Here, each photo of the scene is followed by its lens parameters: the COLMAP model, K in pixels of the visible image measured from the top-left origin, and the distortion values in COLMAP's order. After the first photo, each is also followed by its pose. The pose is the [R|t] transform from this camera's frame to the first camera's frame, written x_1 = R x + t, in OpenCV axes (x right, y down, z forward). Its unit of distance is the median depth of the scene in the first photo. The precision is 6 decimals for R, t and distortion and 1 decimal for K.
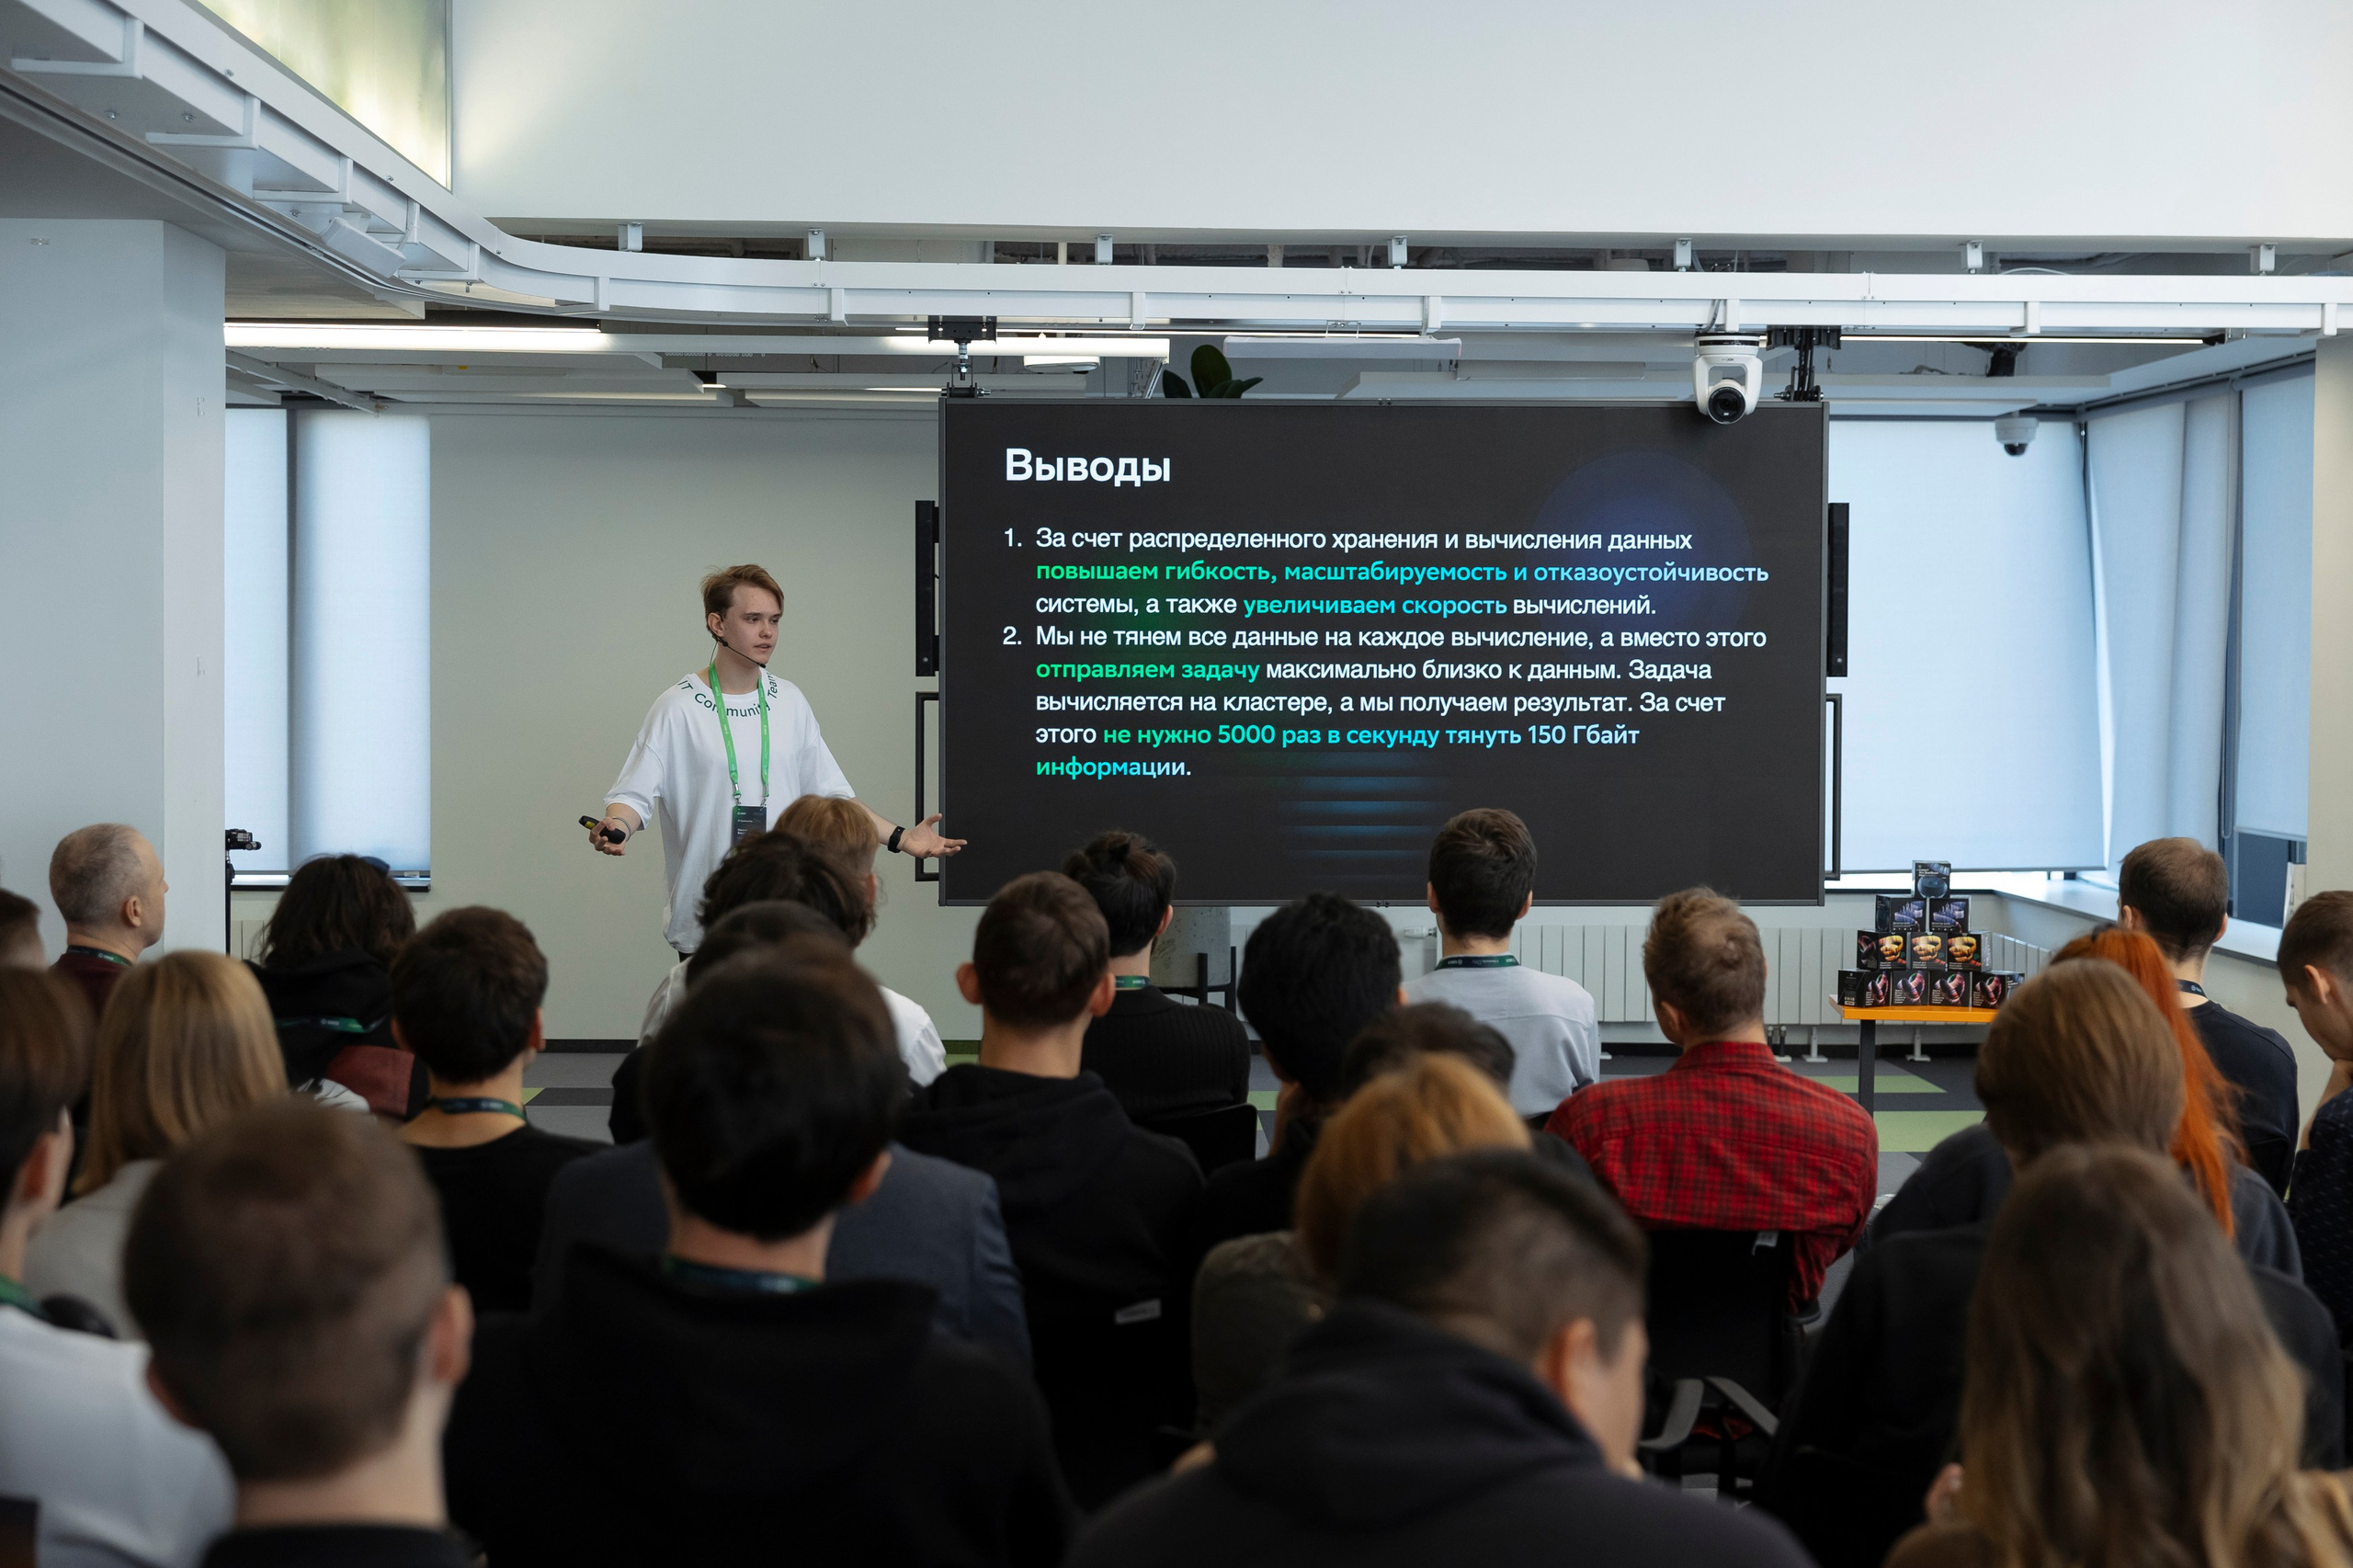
lens RADIAL K [[3661.2, 0, 1197.4], [0, 3661.2, 786.3], [0, 0, 1]] dist [0.041957, 0.000000]
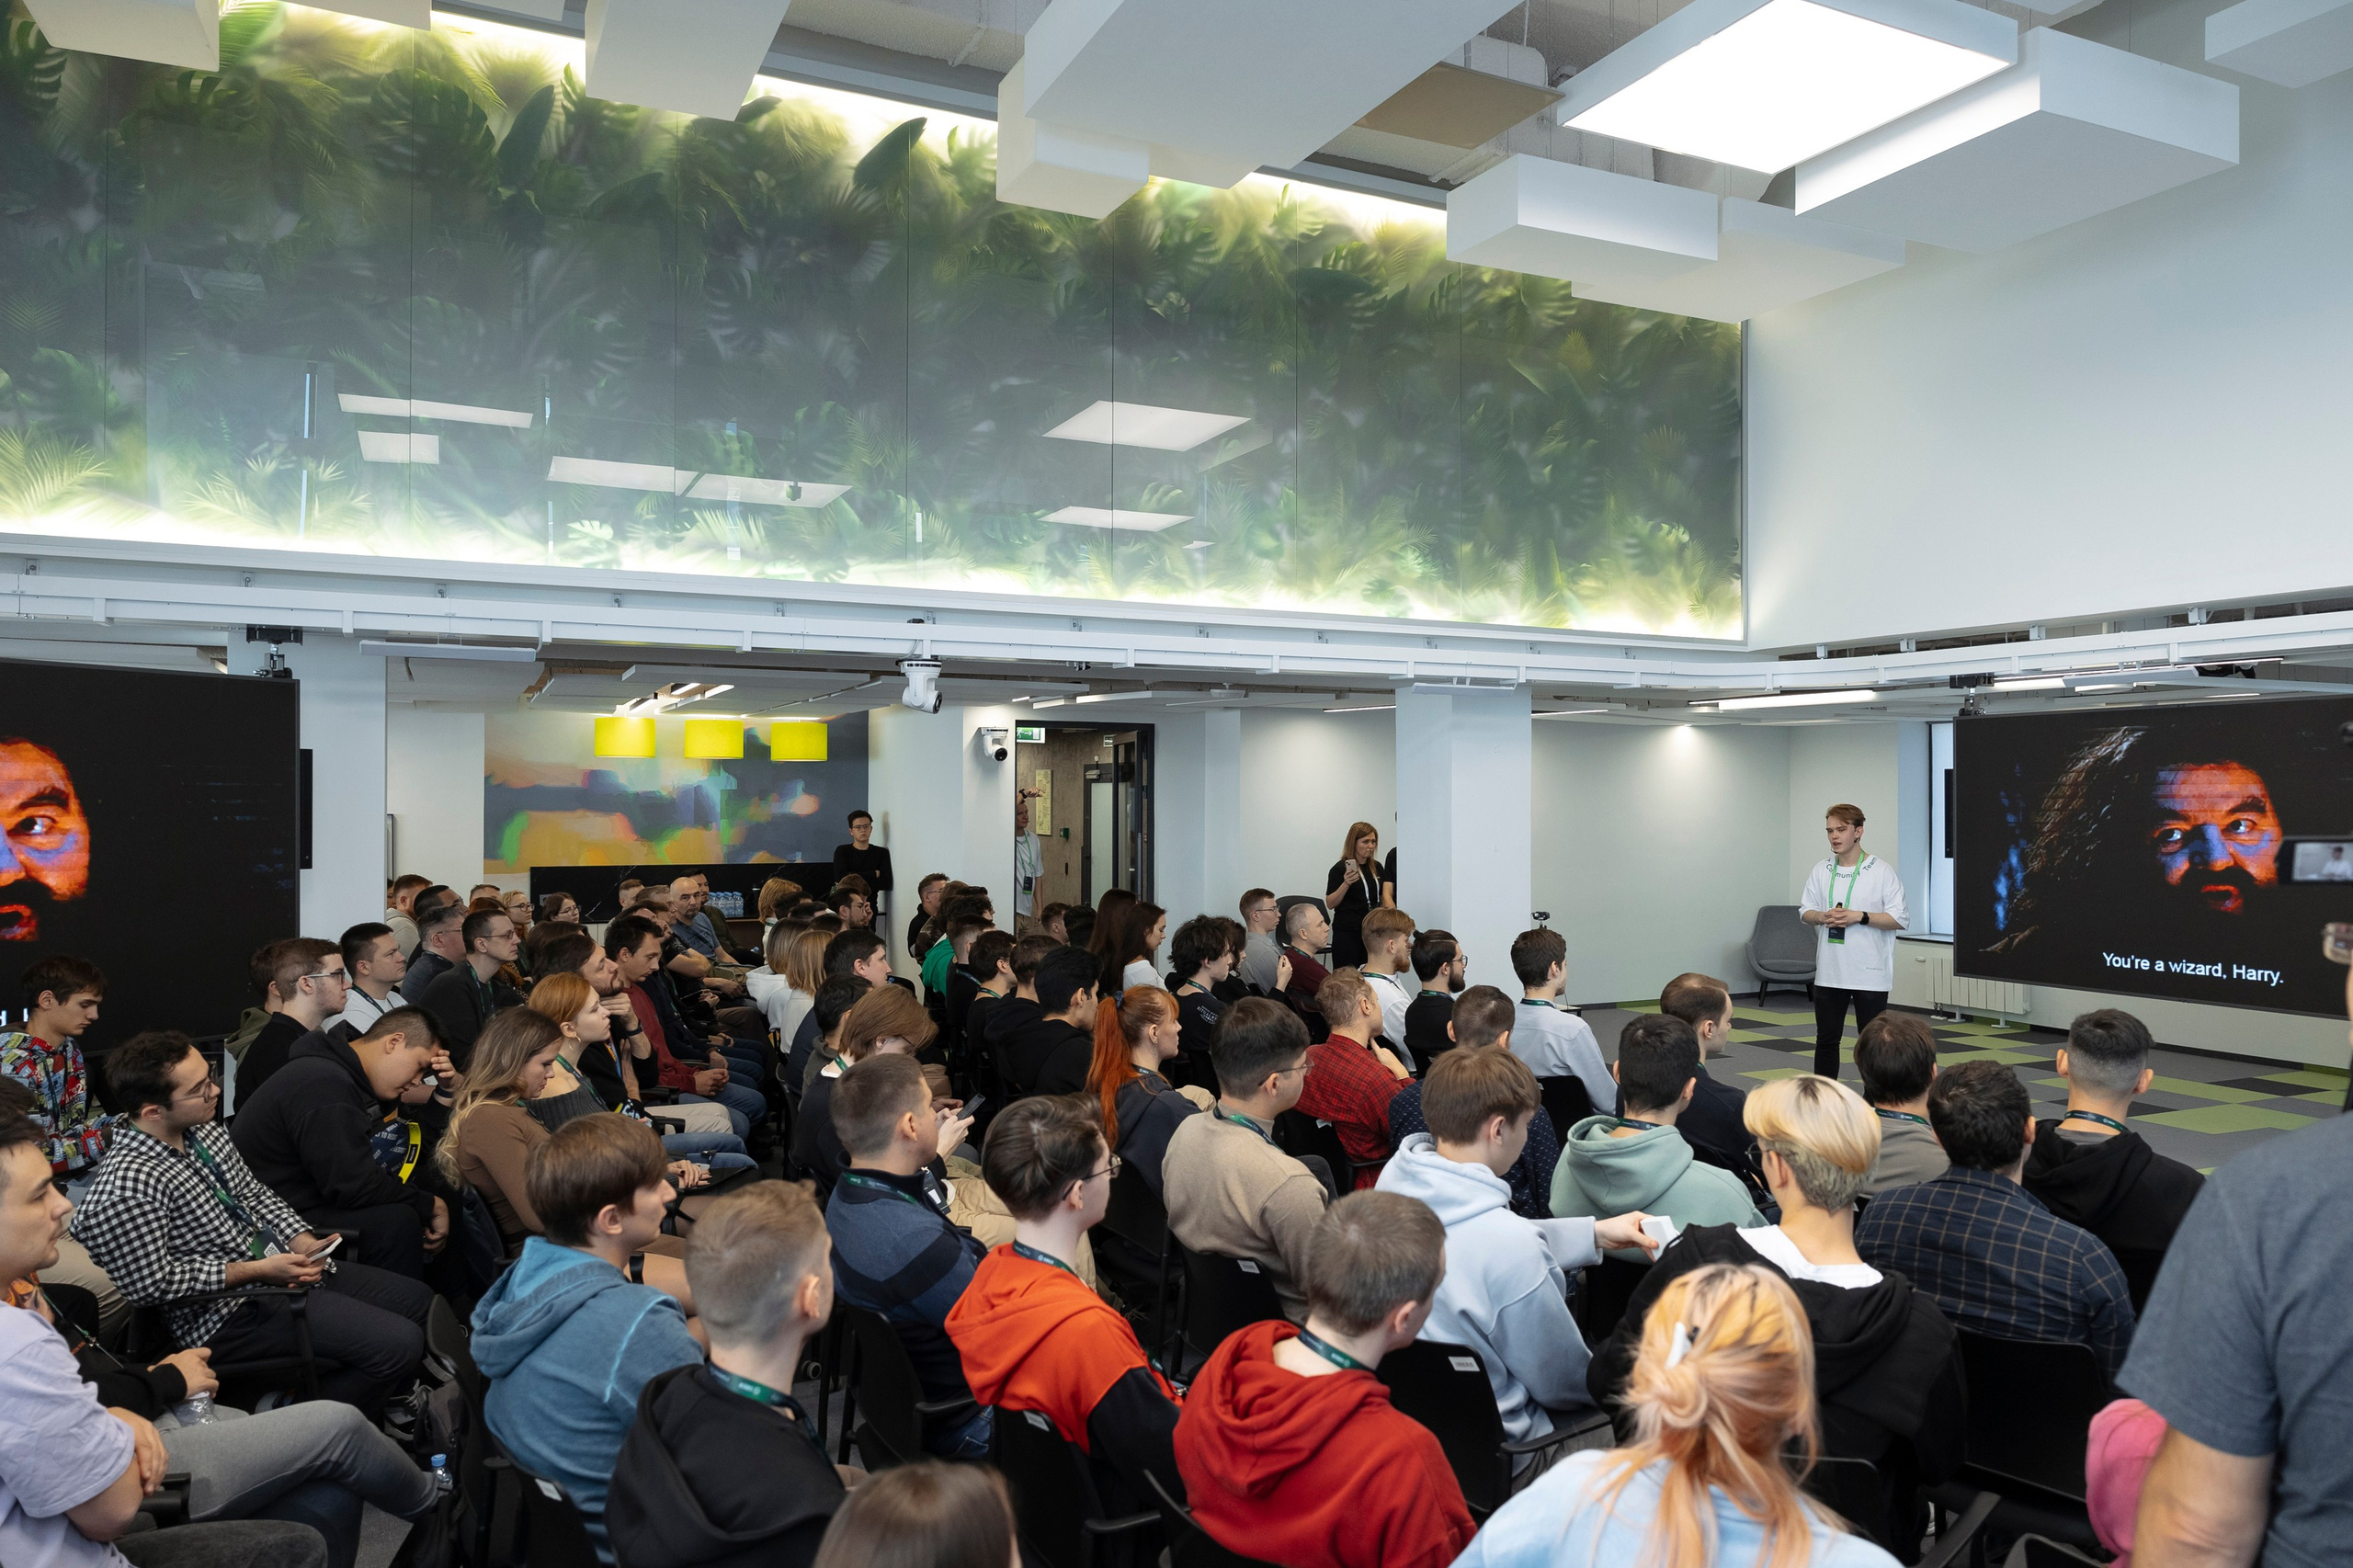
lens RADIAL K [[1607.1, 0, 1171.8], [0, 1607.1, 819.2], [0, 0, 1]] dist [0.012002, 0.011508]
pose [[0.367594, 0.009458, -0.929938, 0.579106], [-0.039102, 0.999221, -0.005294, -0.030767], [0.929164, 0.038309, 0.367678, 0.296933]]
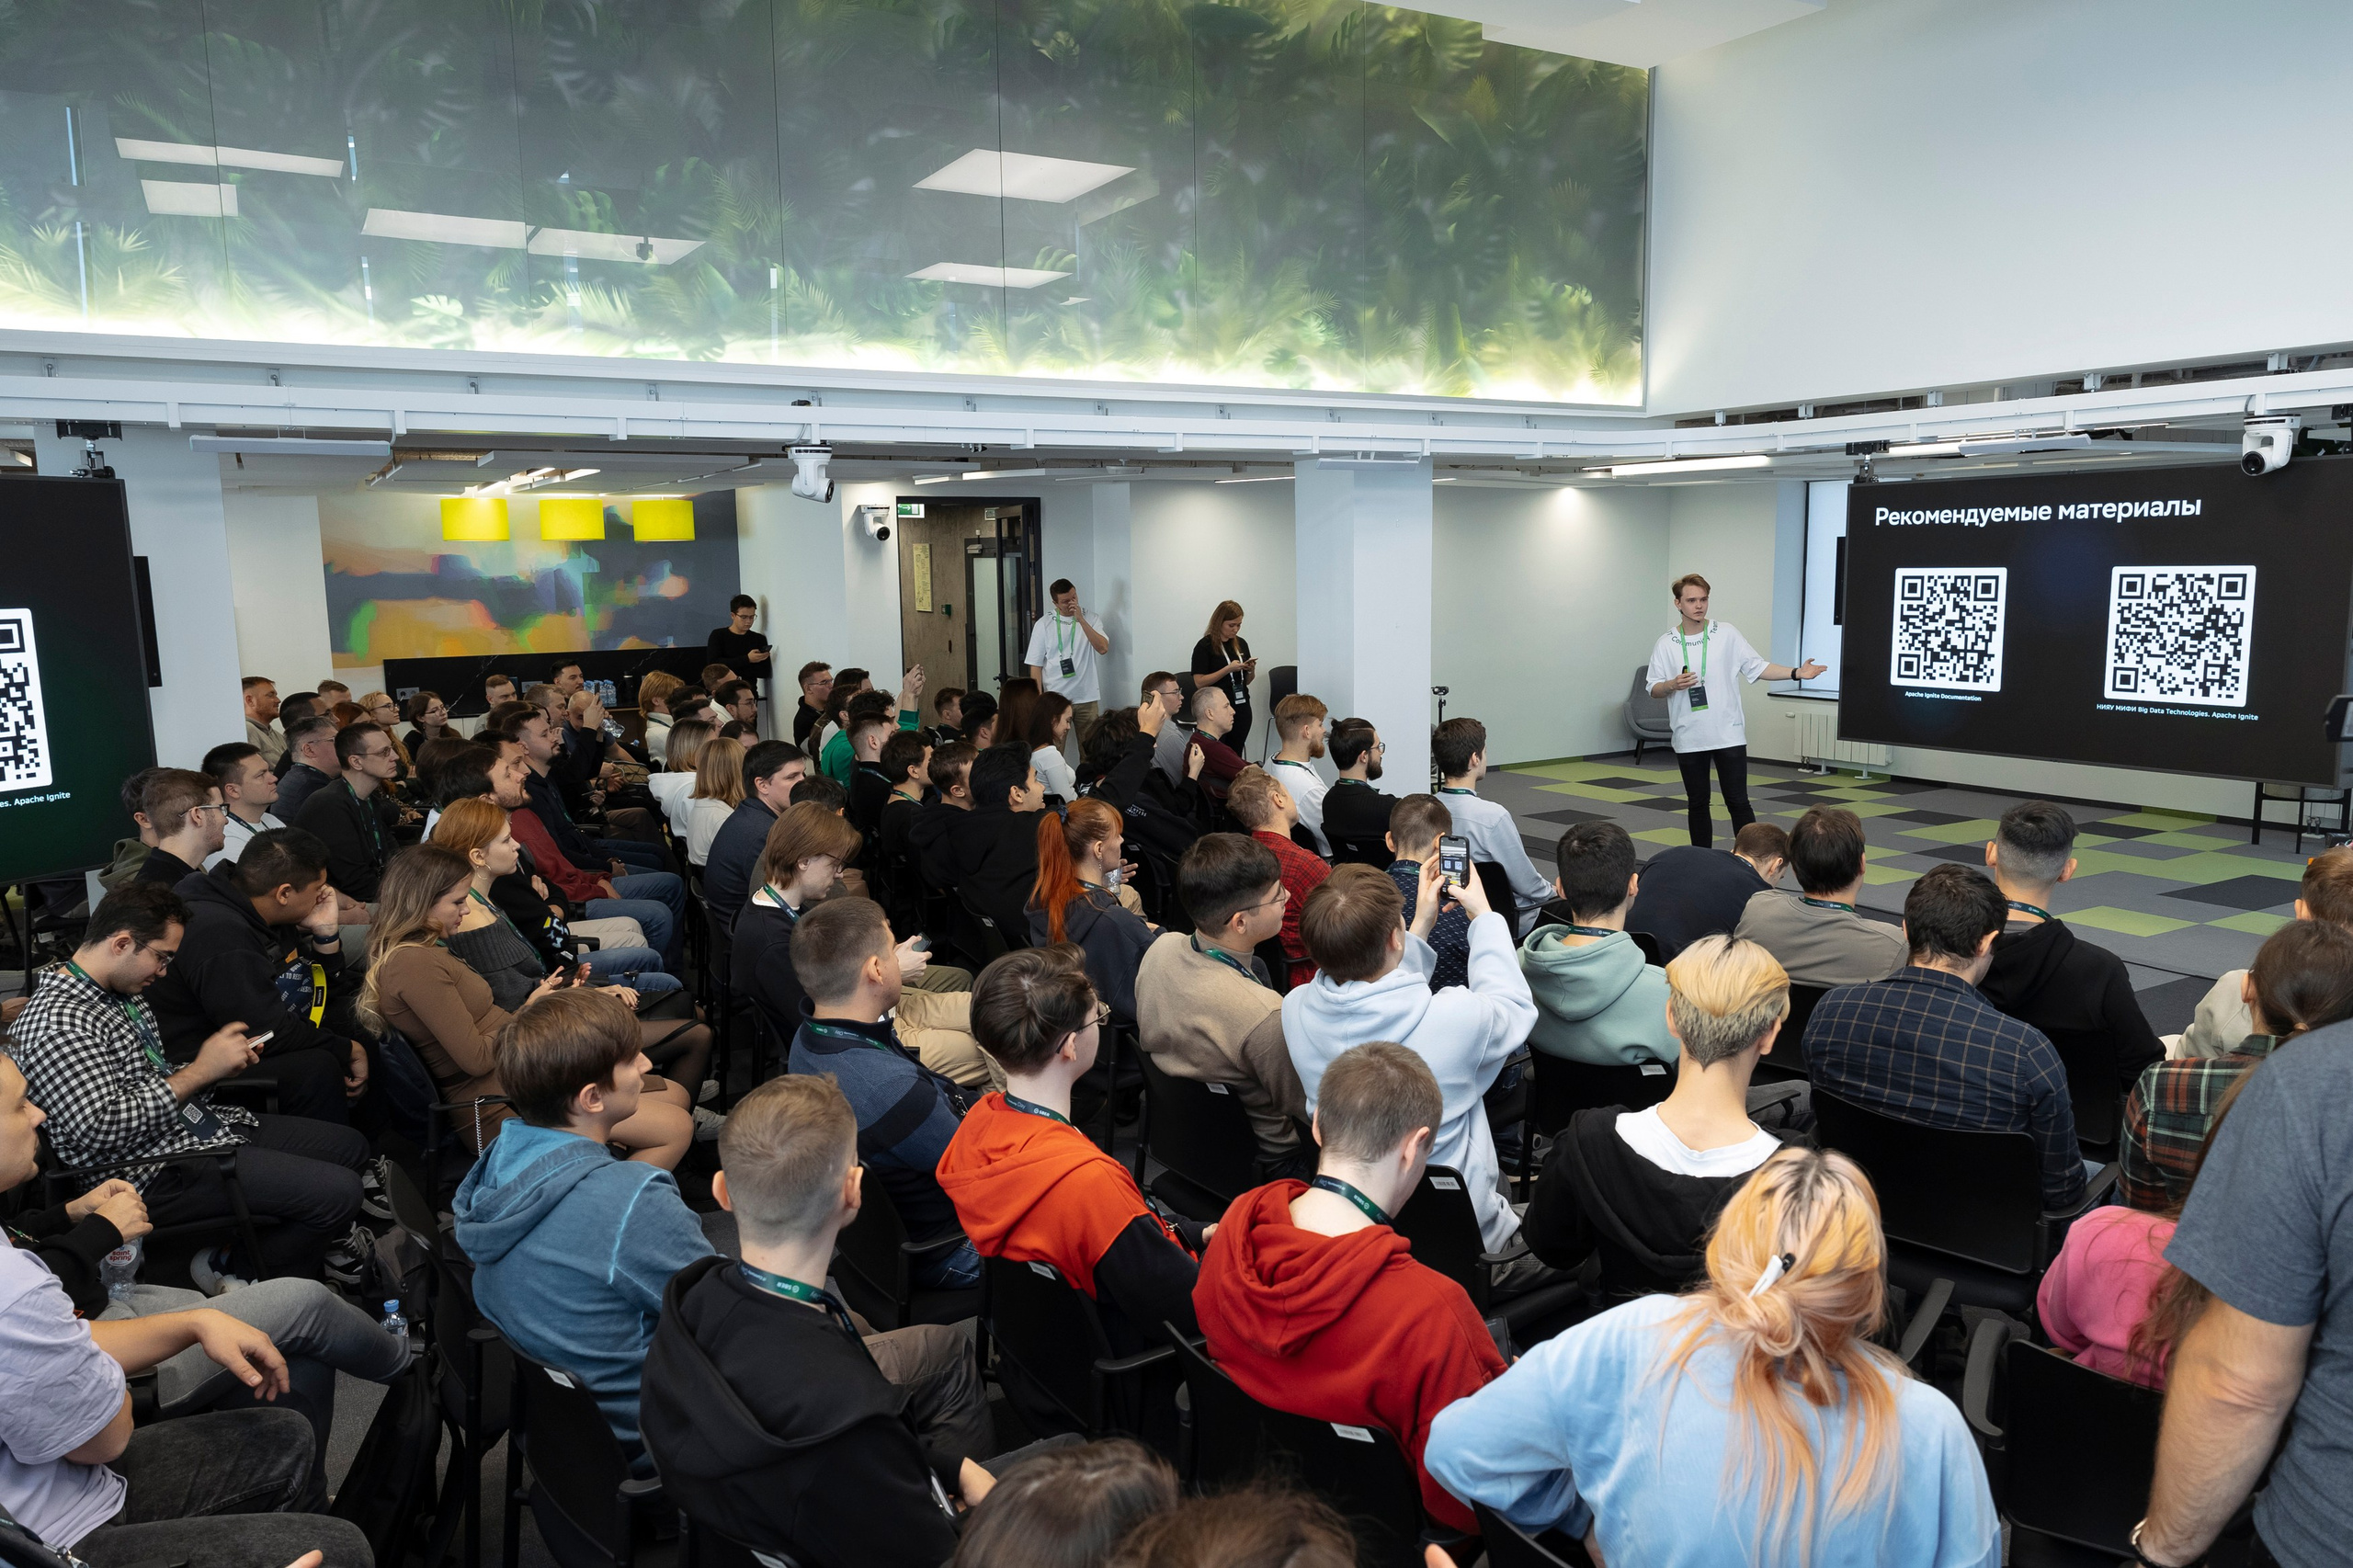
lens RADIAL K [[1607.1, 0, 1171.9], [0, 1607.1, 810.8], [0, 0, 1]] dist [0.012002, 0.011508]
pose [[0.446897, 0.131244, -0.884906, 0.558168], [-0.017910, 0.990294, 0.137830, -0.045442], [0.894406, -0.045747, 0.444909, 0.280883]]
